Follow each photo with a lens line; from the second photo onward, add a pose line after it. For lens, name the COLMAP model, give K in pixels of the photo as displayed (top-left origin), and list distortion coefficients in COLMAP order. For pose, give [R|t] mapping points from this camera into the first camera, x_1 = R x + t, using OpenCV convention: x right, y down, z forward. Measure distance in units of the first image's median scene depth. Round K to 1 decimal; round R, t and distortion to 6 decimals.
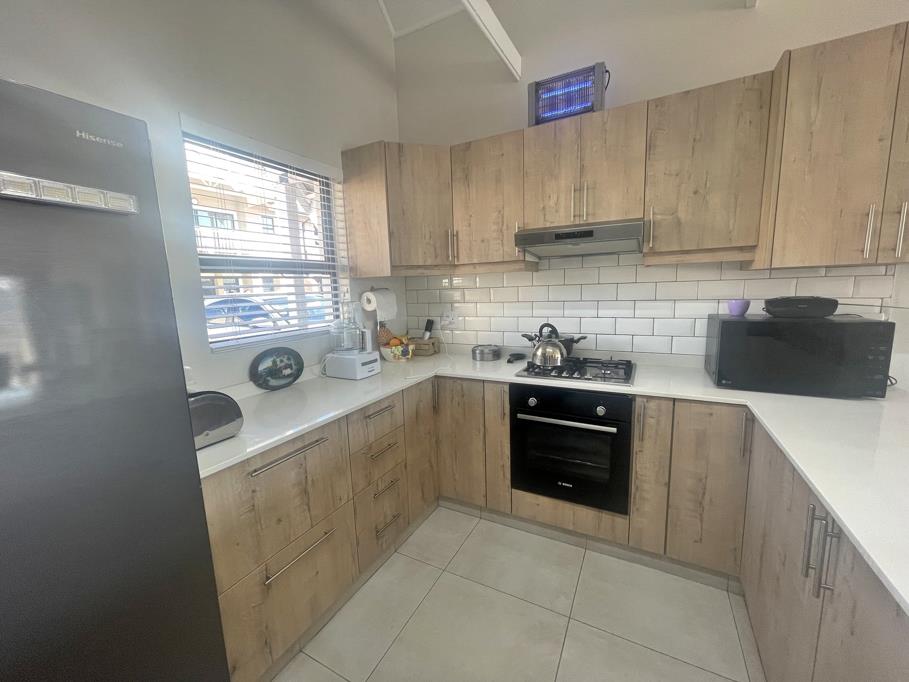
lens RADIAL K [[369.6, 0, 453.1], [0, 369.6, 340.4], [0, 0, 1]] dist [-0.000483, 0.000175]
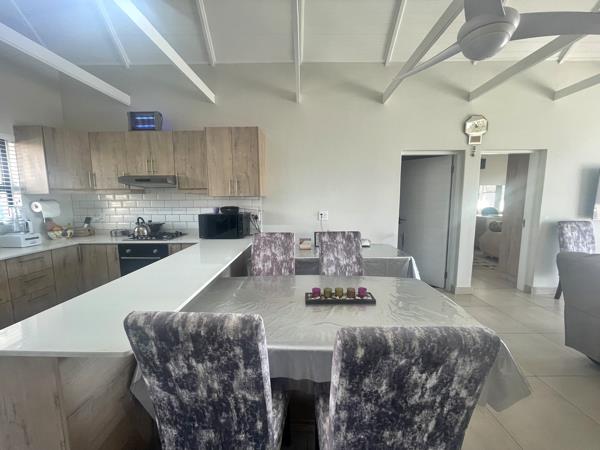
lens RADIAL K [[244.0, 0, 299.1], [0, 244.0, 224.6], [0, 0, 1]] dist [-0.000483, 0.000175]
pose [[0.890918, -0.026356, 0.453398, 0.445144], [0.044790, 0.998547, -0.029967, 0.089356], [-0.451950, 0.047006, 0.890804, -0.775554]]
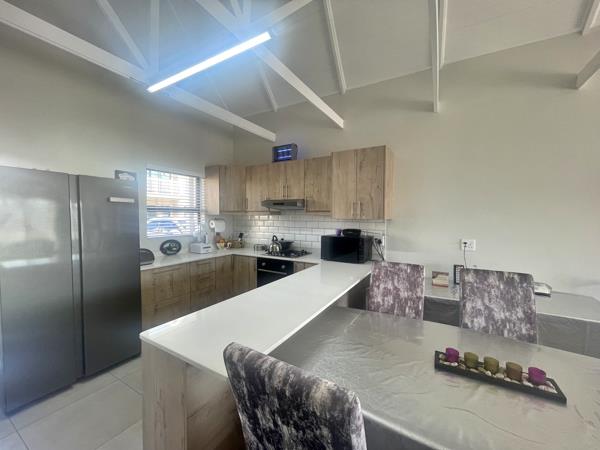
lens RADIAL K [[244.0, 0, 299.1], [0, 244.0, 224.6], [0, 0, 1]] dist [-0.000483, 0.000175]
pose [[0.998409, 0.039229, -0.040510, 0.493471], [-0.043377, 0.993290, -0.107205, 0.056089], [0.036033, 0.108791, 0.993411, -0.712004]]
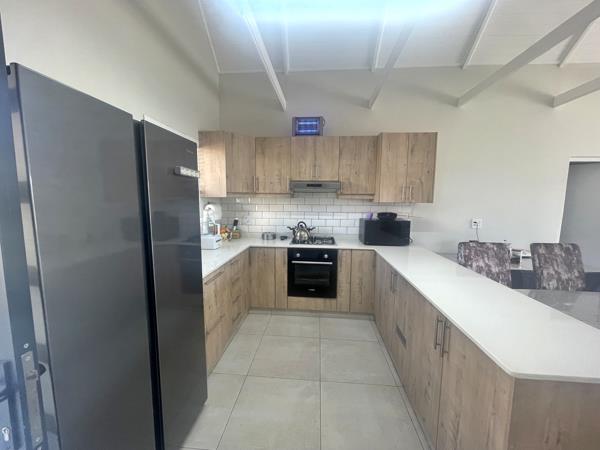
lens RADIAL K [[244.0, 0, 299.1], [0, 244.0, 224.6], [0, 0, 1]] dist [-0.000483, 0.000175]
pose [[0.918564, 0.002523, 0.395264, -0.353654], [0.016921, 0.998812, -0.045700, 0.042289], [-0.394910, 0.048667, 0.917430, -0.374805]]
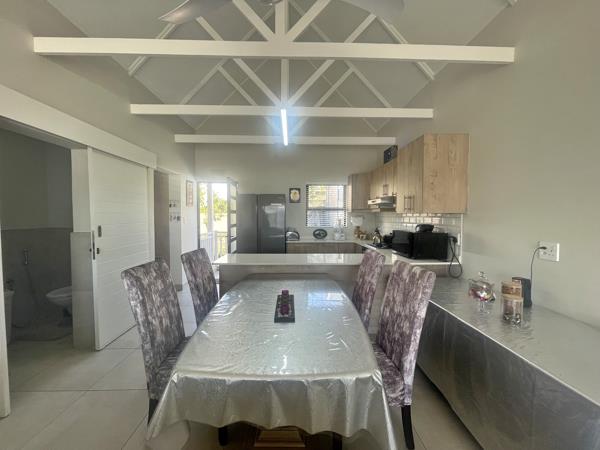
lens RADIAL K [[244.0, 0, 299.1], [0, 244.0, 224.6], [0, 0, 1]] dist [-0.000483, 0.000175]
pose [[0.501633, 0.064972, -0.862637, 1.614931], [-0.145210, 0.989351, -0.009926, 0.030685], [0.852806, 0.130243, 0.505726, -0.555326]]
